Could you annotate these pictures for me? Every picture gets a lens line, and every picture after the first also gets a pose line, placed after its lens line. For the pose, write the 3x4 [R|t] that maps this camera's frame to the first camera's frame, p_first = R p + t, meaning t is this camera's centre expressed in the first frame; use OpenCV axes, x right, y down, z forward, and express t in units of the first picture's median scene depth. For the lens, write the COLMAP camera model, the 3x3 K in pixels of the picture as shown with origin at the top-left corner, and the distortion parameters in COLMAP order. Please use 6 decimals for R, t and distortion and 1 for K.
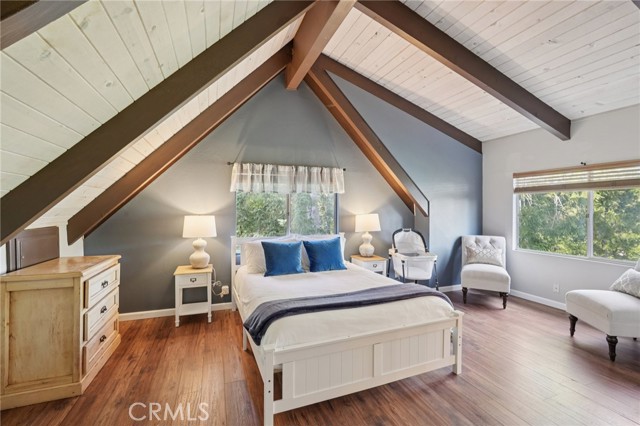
lens RADIAL K [[279.4, 0, 322.0], [0, 279.4, 213.0], [0, 0, 1]] dist [-0.008604, 0.003246]
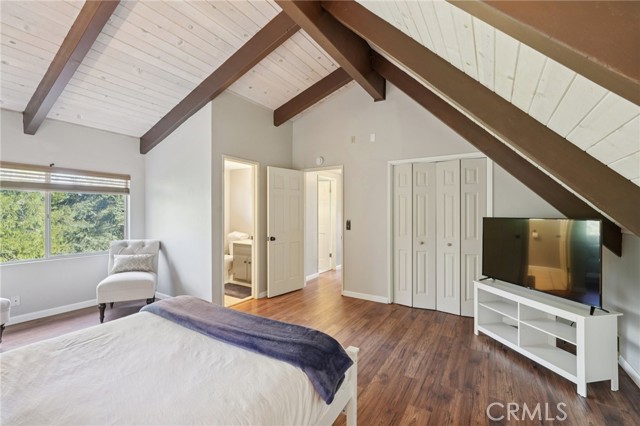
lens RADIAL K [[279.4, 0, 321.2], [0, 279.4, 211.8], [0, 0, 1]] dist [-0.008604, 0.003246]
pose [[-0.606698, -0.003990, 0.794923, -0.441923], [-0.001000, 0.999990, 0.004257, -0.012712], [-0.794932, 0.001788, -0.606696, 0.820107]]
